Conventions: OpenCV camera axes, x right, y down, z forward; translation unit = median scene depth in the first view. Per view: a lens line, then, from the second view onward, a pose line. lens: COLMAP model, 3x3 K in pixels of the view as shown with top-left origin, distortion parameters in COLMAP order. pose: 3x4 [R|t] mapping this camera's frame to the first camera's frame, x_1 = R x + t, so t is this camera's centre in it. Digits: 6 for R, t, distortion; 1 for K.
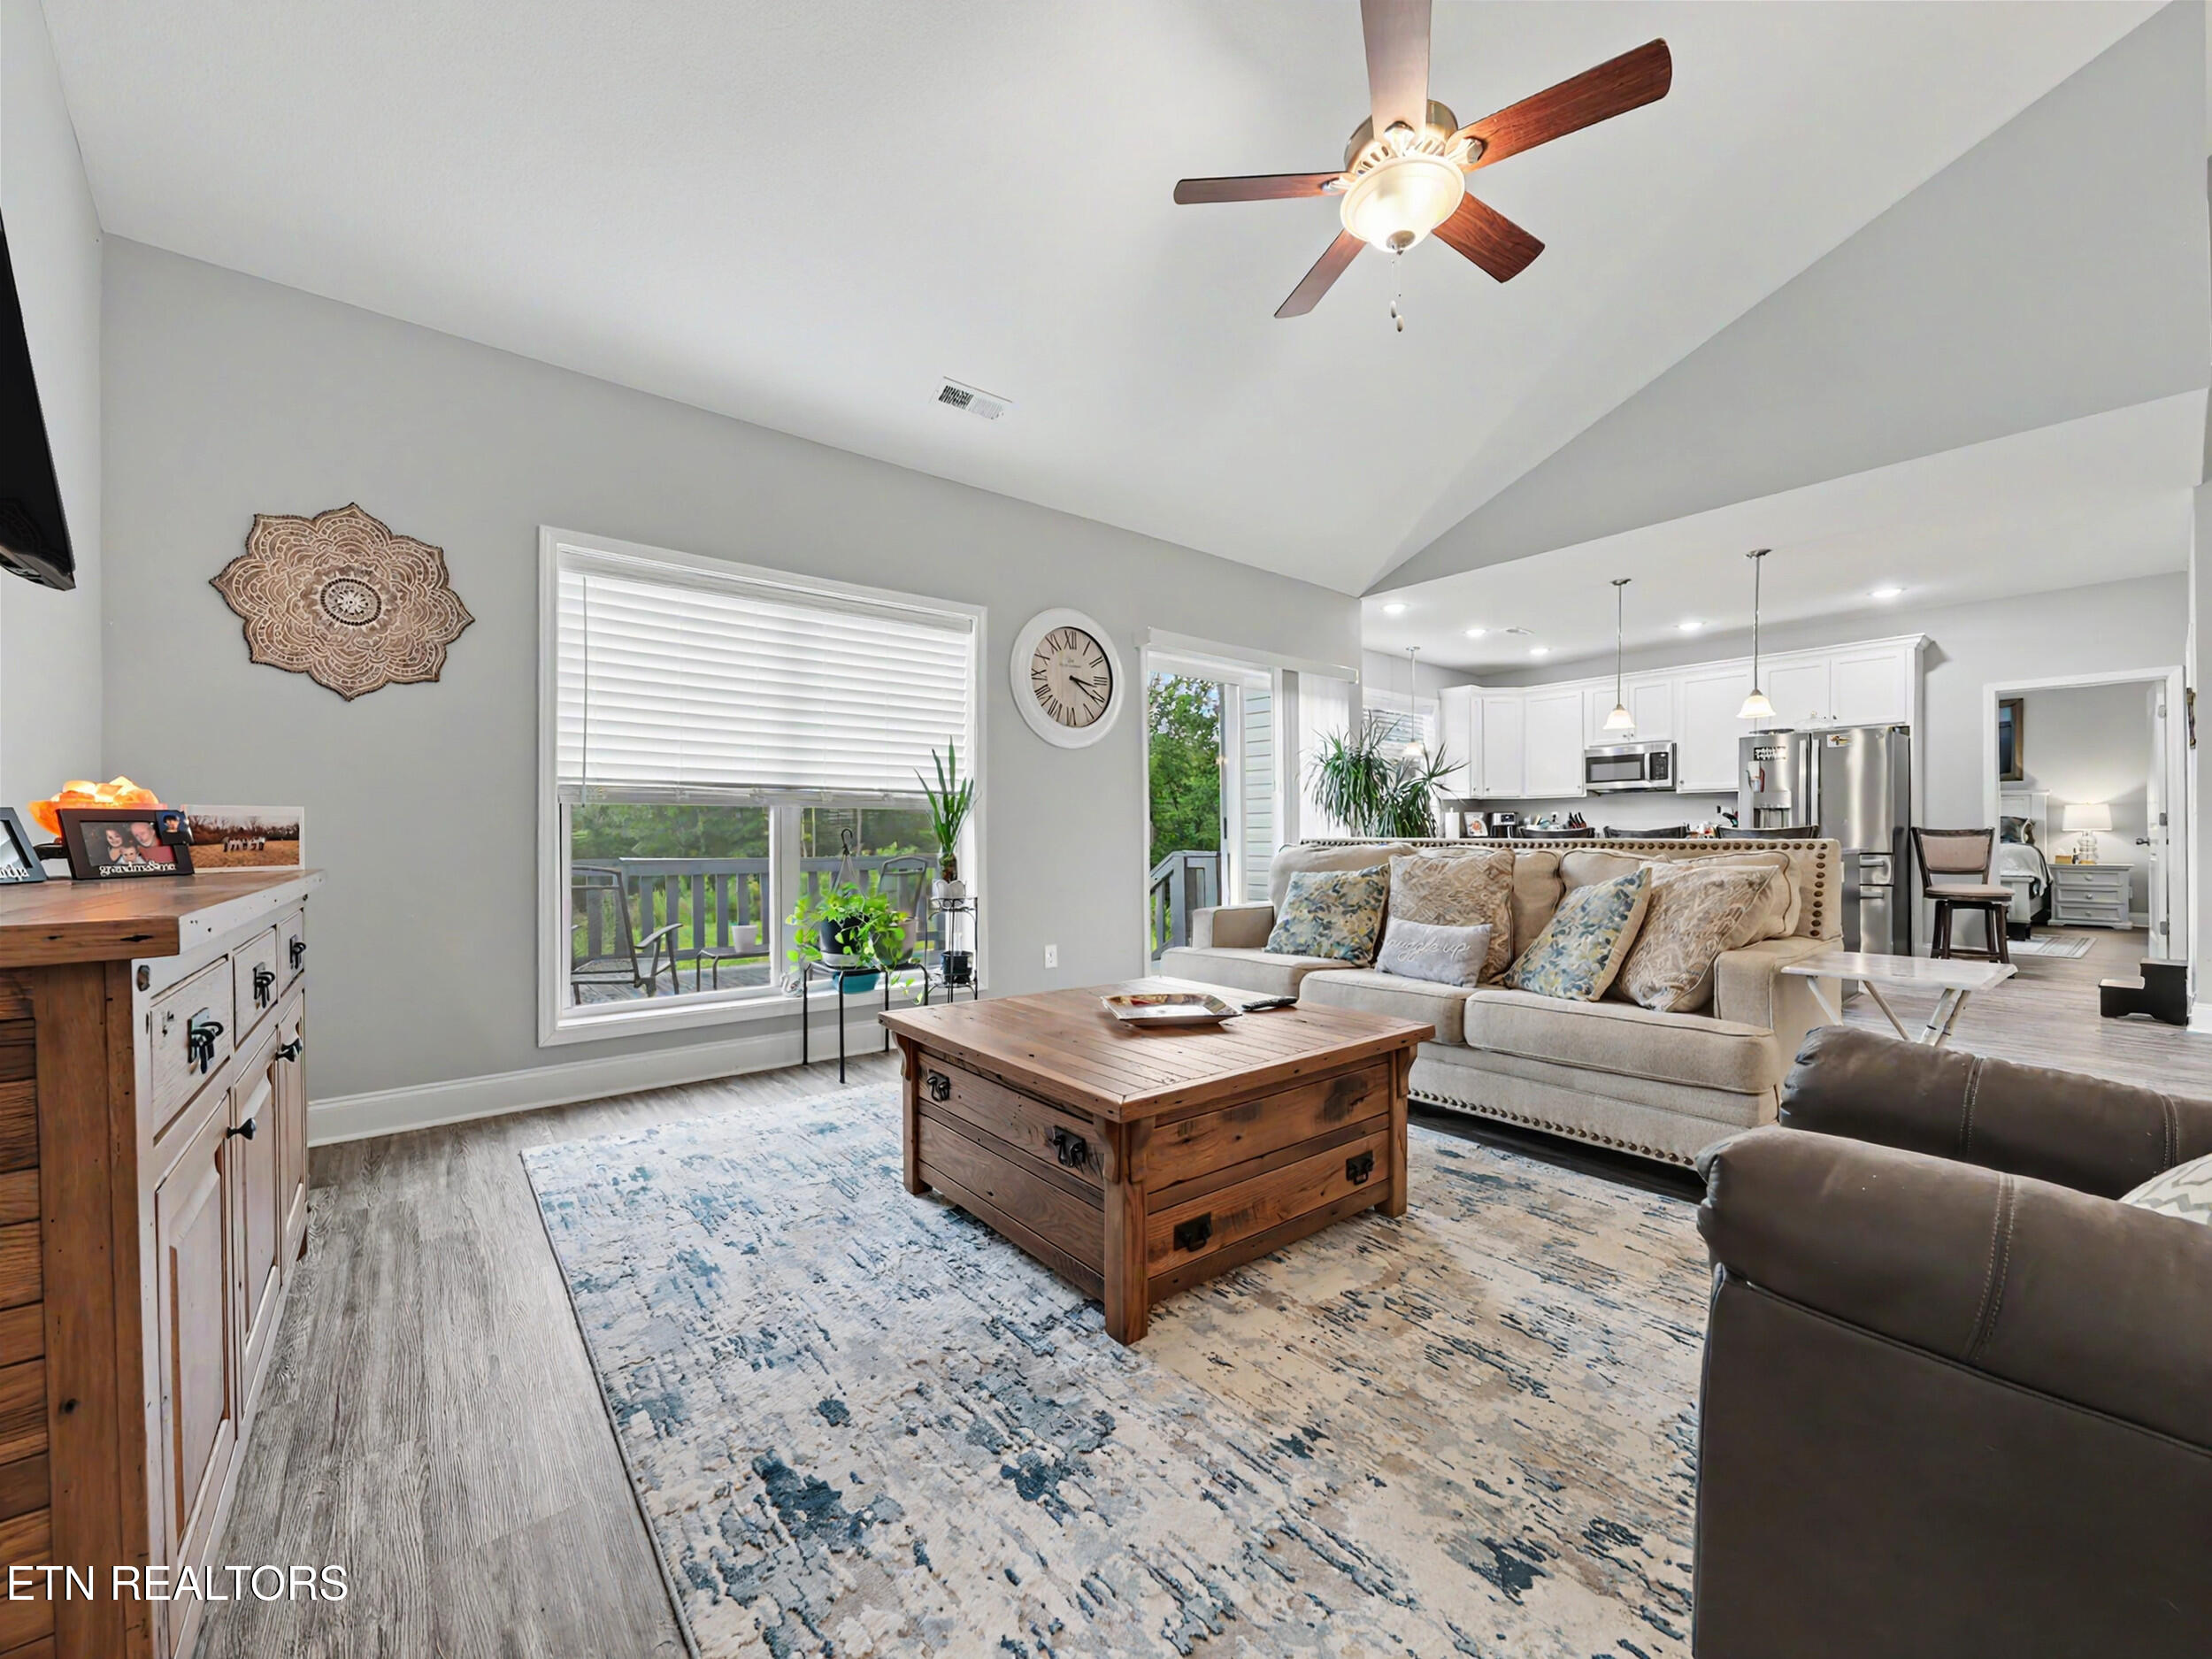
lens RADIAL K [[844.0, 0, 1103.3], [0, 844.0, 839.8], [0, 0, 1]] dist [-0.007165, 0.000356]
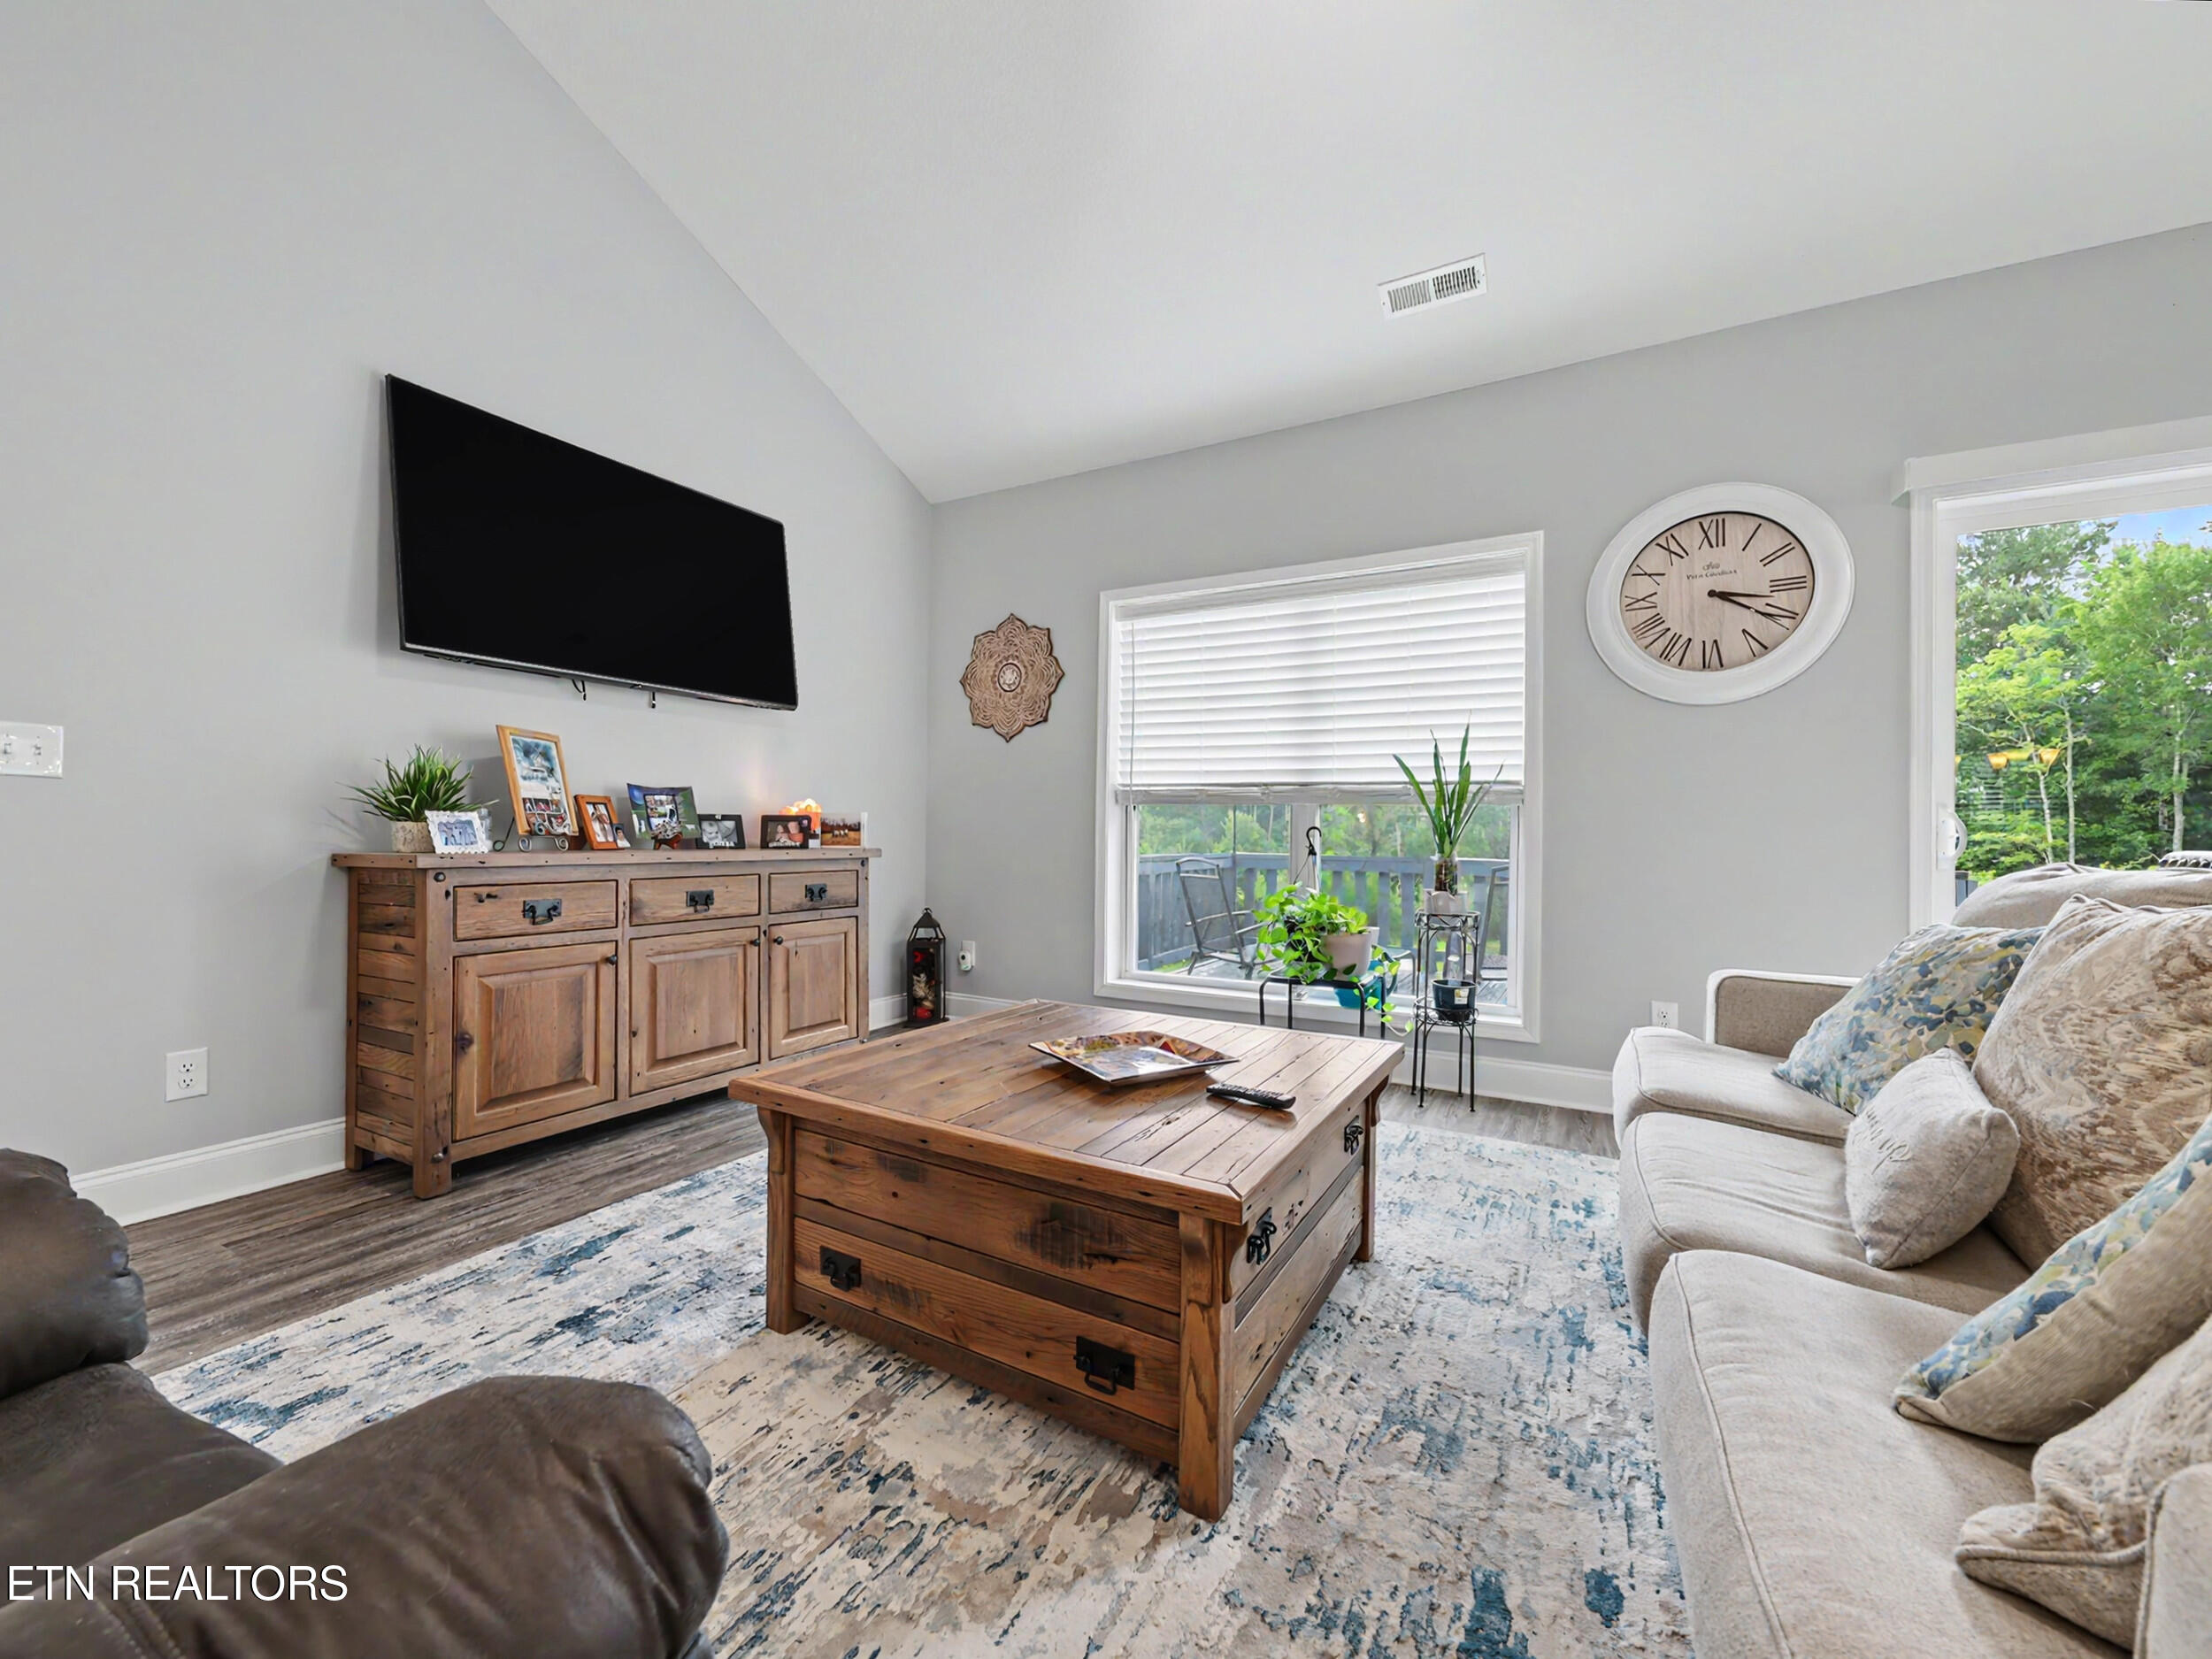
lens RADIAL K [[907.0, 0, 1107.7], [0, 907.0, 812.1], [0, 0, 1]] dist [0.000224, 0.000429]
pose [[0.373588, -0.010871, -0.927531, 0.590510], [-0.020833, 0.999581, -0.020107, -0.006837], [0.927361, 0.026834, 0.373205, 0.465683]]
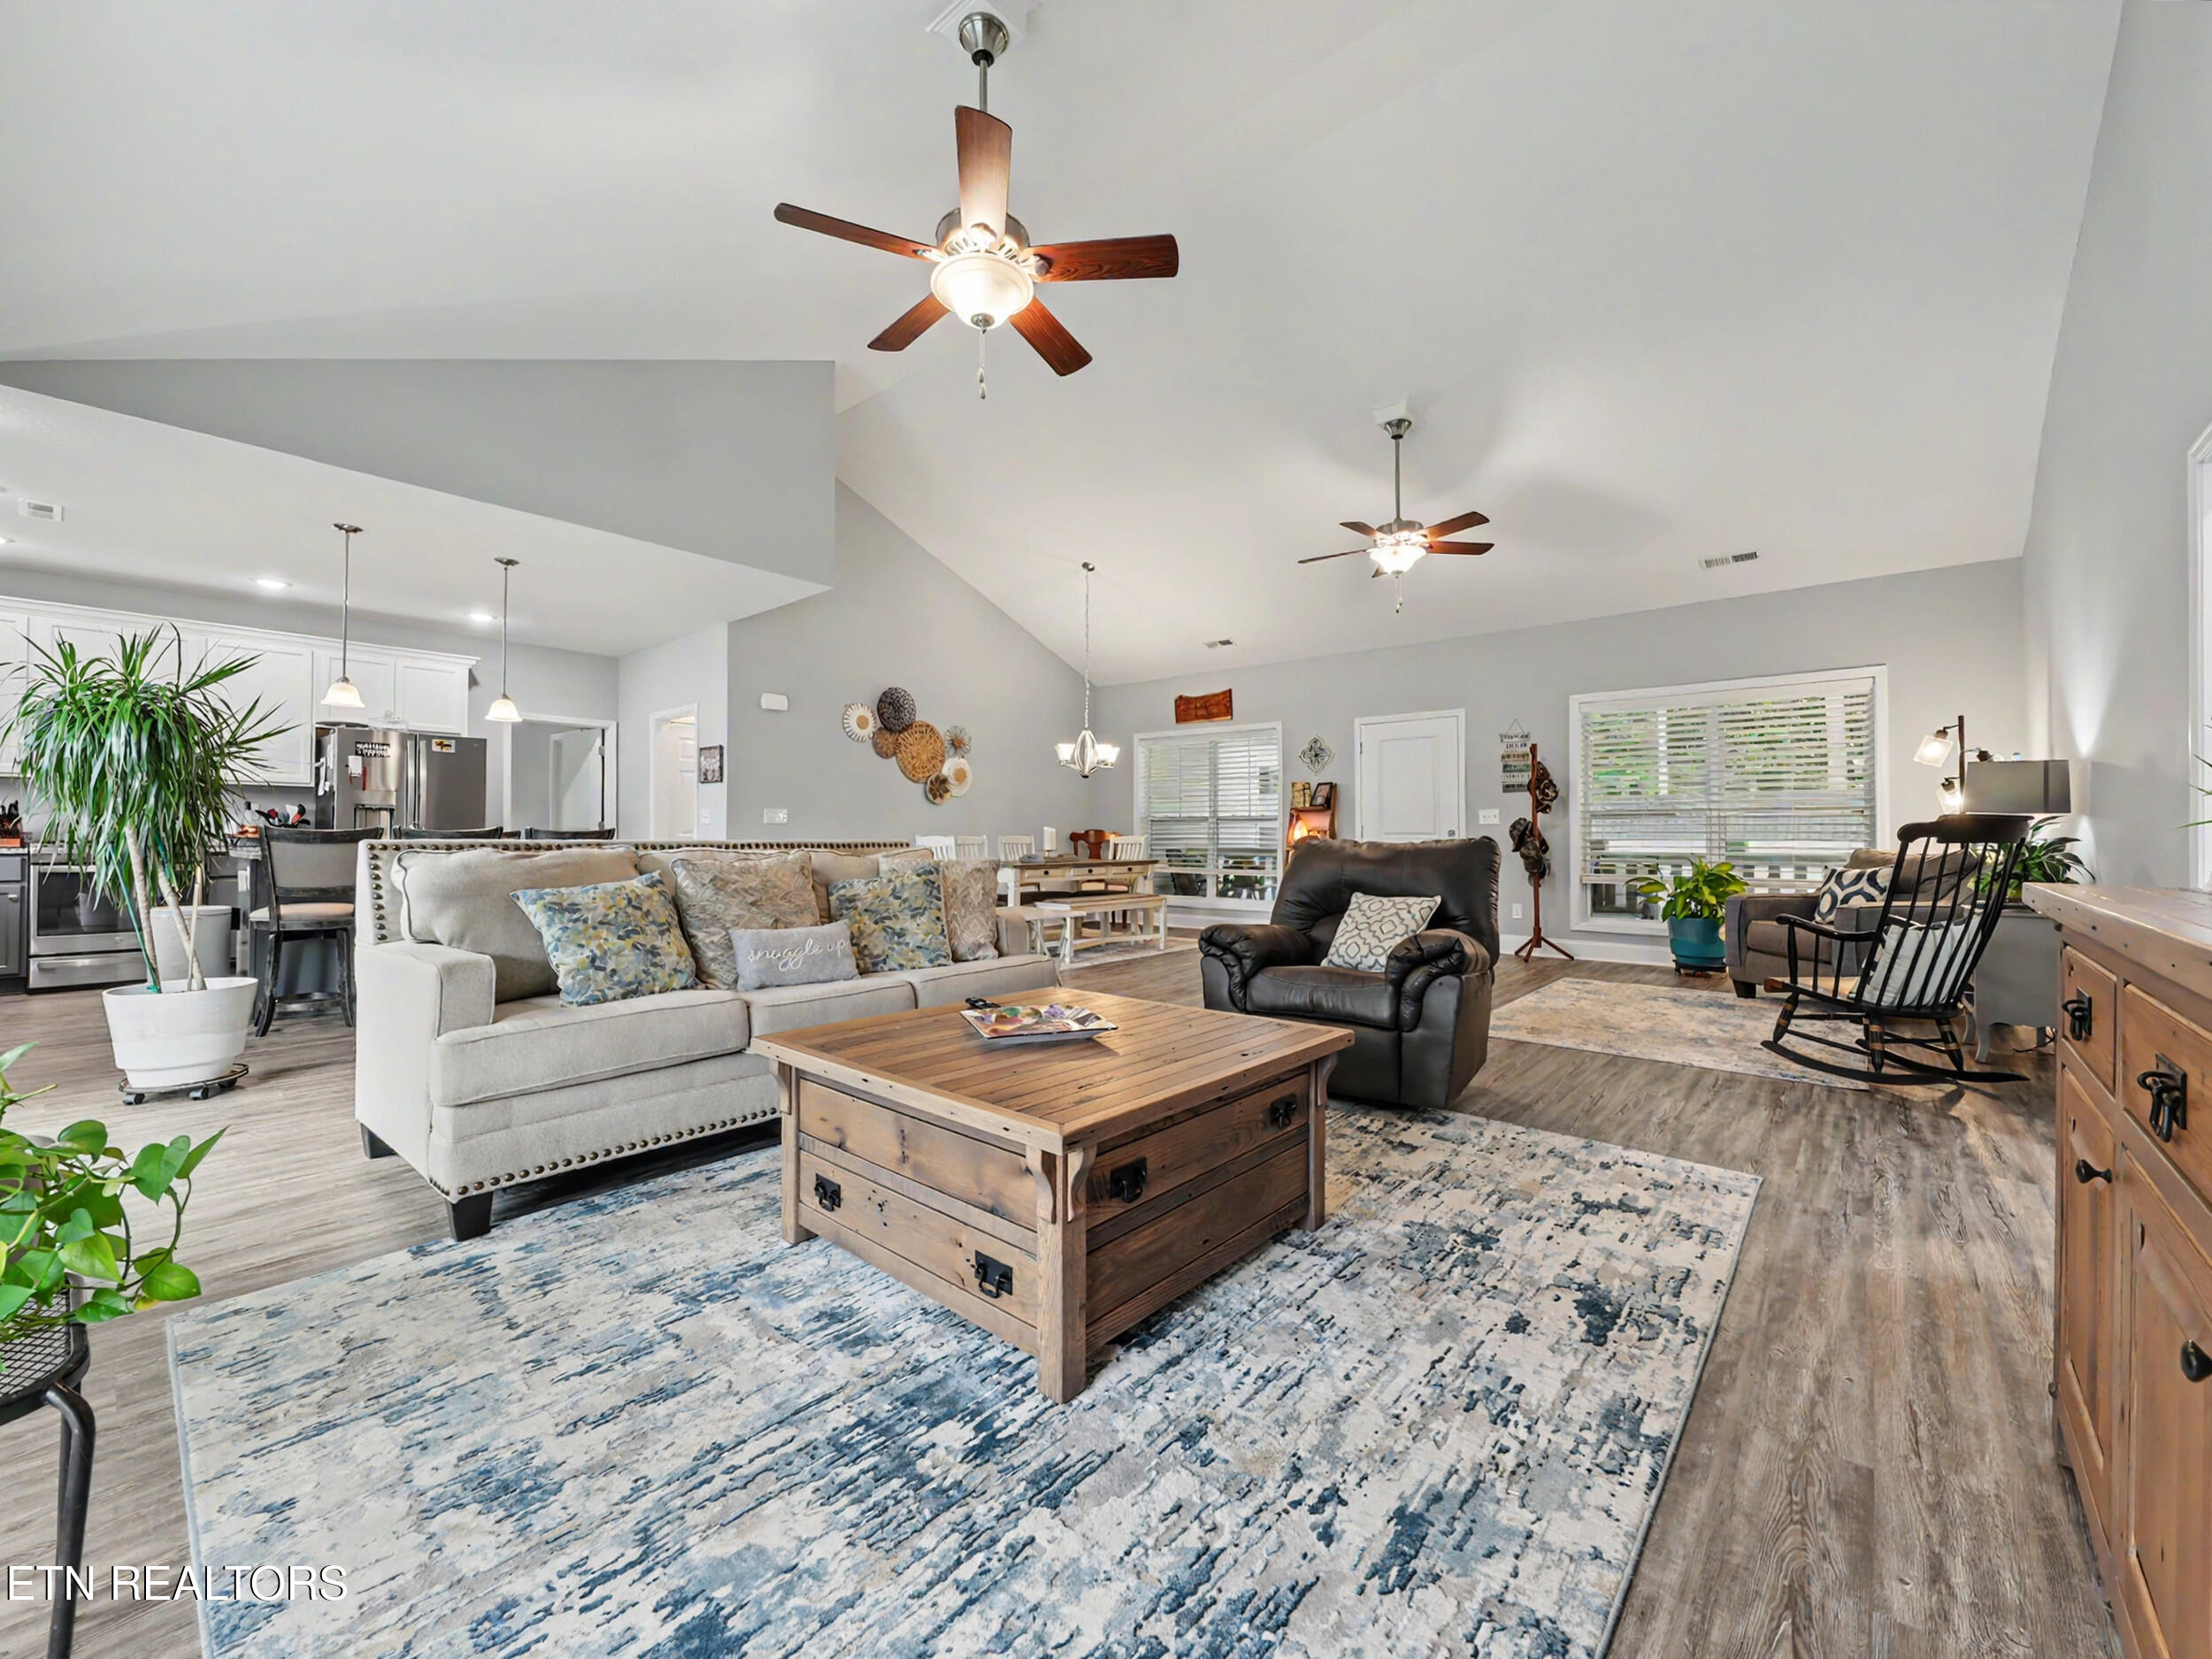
lens RADIAL K [[890.7, 0, 1077.7], [0, 890.7, 831.4], [0, 0, 1]] dist [-0.003455, -0.000110]
pose [[-0.153105, 0.009482, 0.988164, -0.630357], [0.003161, 0.999954, -0.009105, -0.000682], [-0.988205, 0.001730, -0.153128, 0.774397]]
